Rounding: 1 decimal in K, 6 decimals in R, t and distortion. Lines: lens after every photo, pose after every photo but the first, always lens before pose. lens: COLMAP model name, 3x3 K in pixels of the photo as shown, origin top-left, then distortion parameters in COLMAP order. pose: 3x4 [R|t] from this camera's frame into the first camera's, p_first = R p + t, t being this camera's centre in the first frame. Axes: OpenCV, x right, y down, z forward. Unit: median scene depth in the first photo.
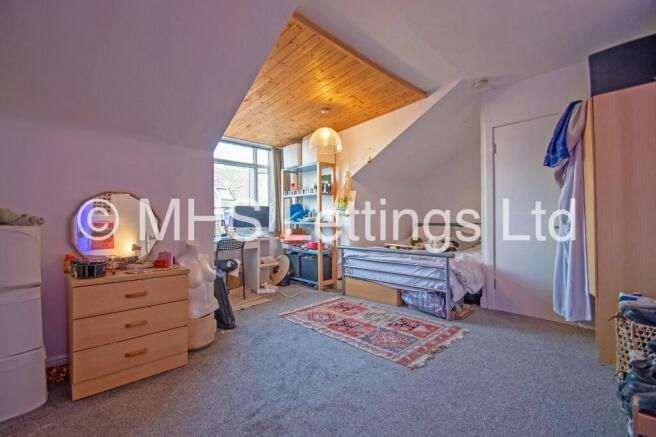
lens RADIAL K [[289.5, 0, 327.9], [0, 289.5, 221.9], [0, 0, 1]] dist [-0.000829, -0.000079]
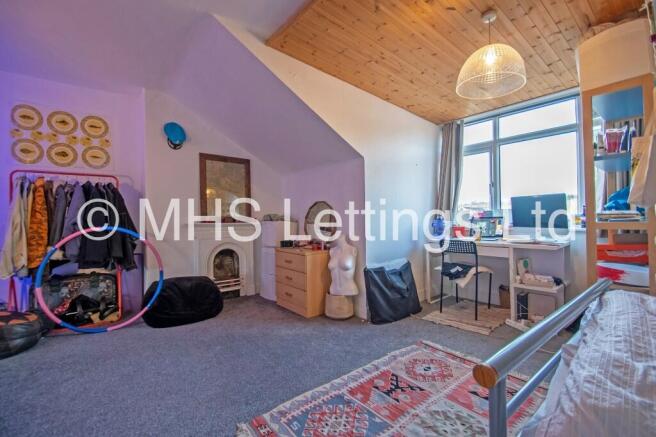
lens RADIAL K [[289.5, 0, 327.6], [0, 289.5, 215.3], [0, 0, 1]] dist [-0.000829, -0.000079]
pose [[-0.097709, -0.002096, -0.995213, 0.677346], [0.003520, 0.999991, -0.002452, -0.016921], [0.995209, -0.003742, -0.097700, 0.882505]]
